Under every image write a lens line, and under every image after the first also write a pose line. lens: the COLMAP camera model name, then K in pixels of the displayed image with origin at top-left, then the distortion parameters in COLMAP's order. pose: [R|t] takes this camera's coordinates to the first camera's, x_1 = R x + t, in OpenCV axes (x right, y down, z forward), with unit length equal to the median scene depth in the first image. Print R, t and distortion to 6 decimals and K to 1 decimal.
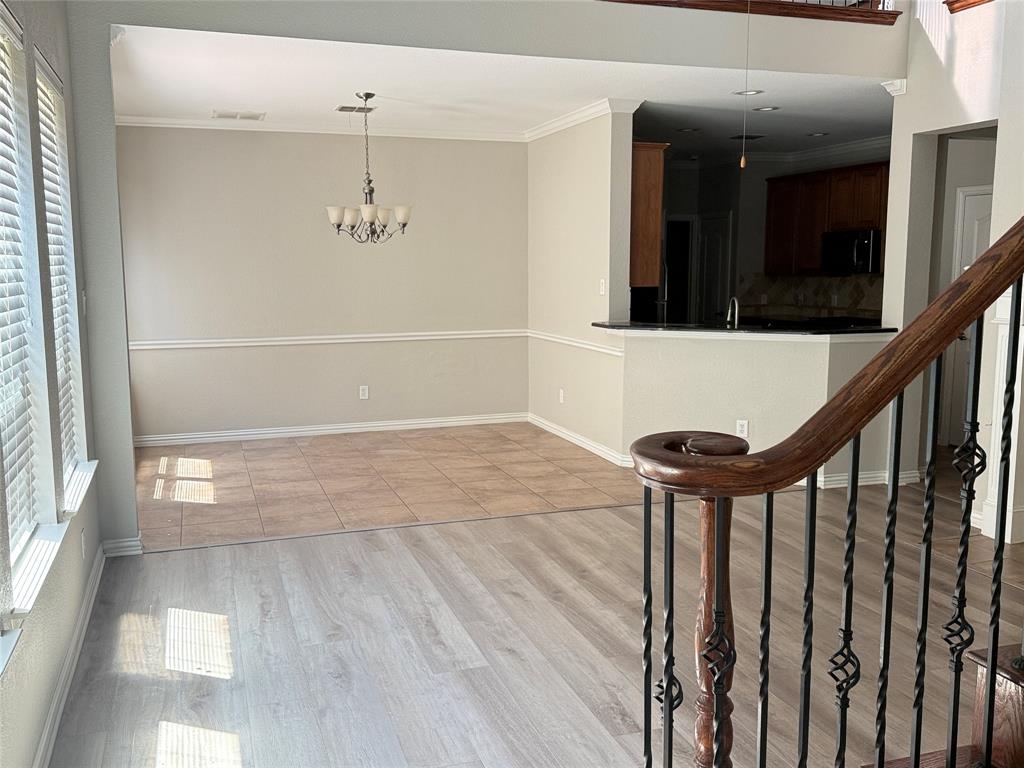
lens RADIAL K [[919.4, 0, 515.5], [0, 919.4, 383.4], [0, 0, 1]] dist [0.123527, -0.185669]
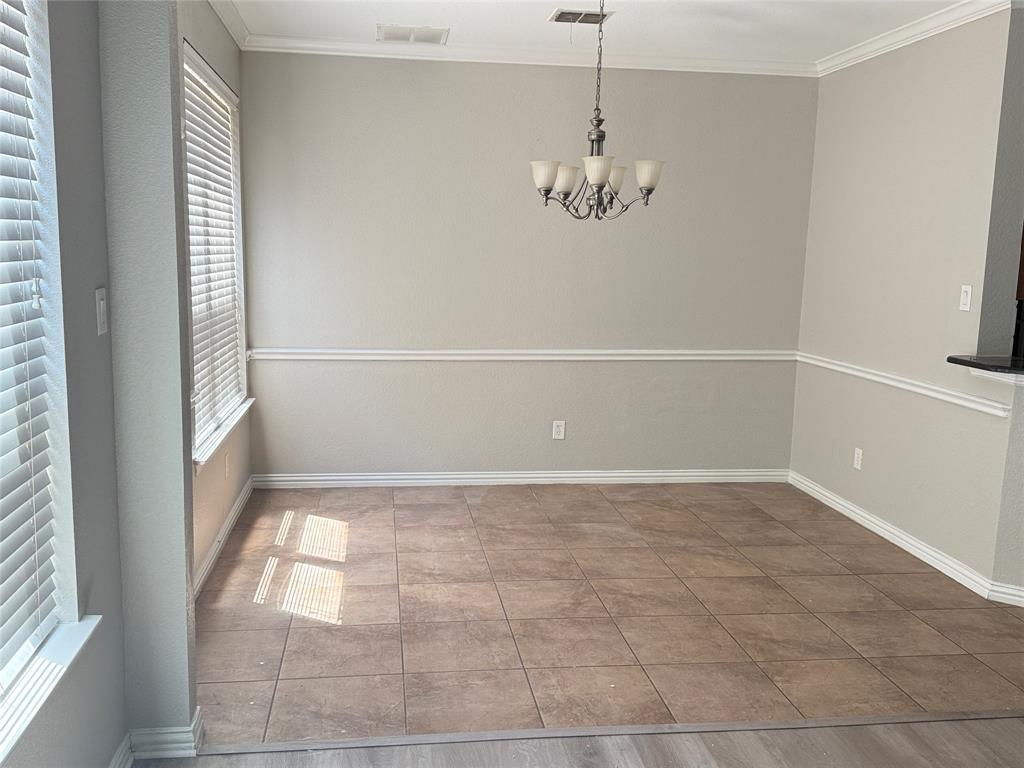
lens RADIAL K [[919.4, 0, 505.6], [0, 919.4, 390.4], [0, 0, 1]] dist [0.123527, -0.185669]
pose [[0.980525, 0.056669, -0.188041, -0.097830], [-0.052925, 0.998289, 0.024879, -0.050210], [0.189129, -0.014443, 0.981846, 0.388988]]
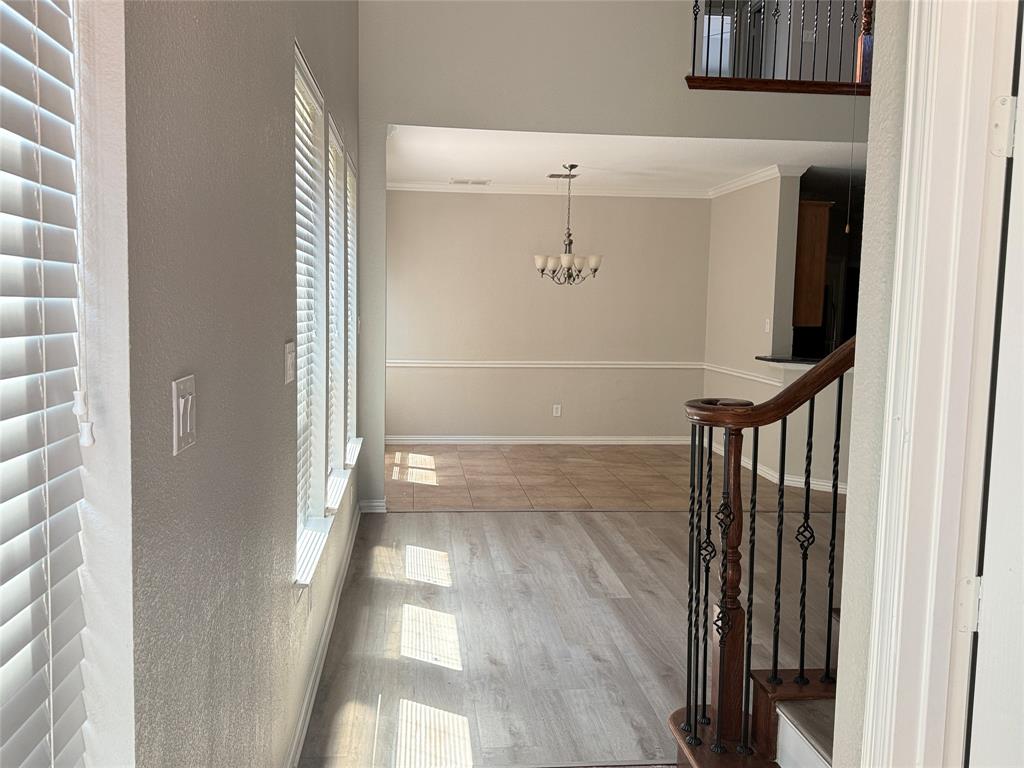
lens RADIAL K [[919.4, 0, 511.8], [0, 919.4, 378.2], [0, 0, 1]] dist [0.123527, -0.185669]
pose [[0.974291, 0.041294, -0.221479, 0.050472], [-0.052249, 0.997672, -0.043832, 0.031296], [0.219153, 0.054277, 0.974180, -0.213277]]
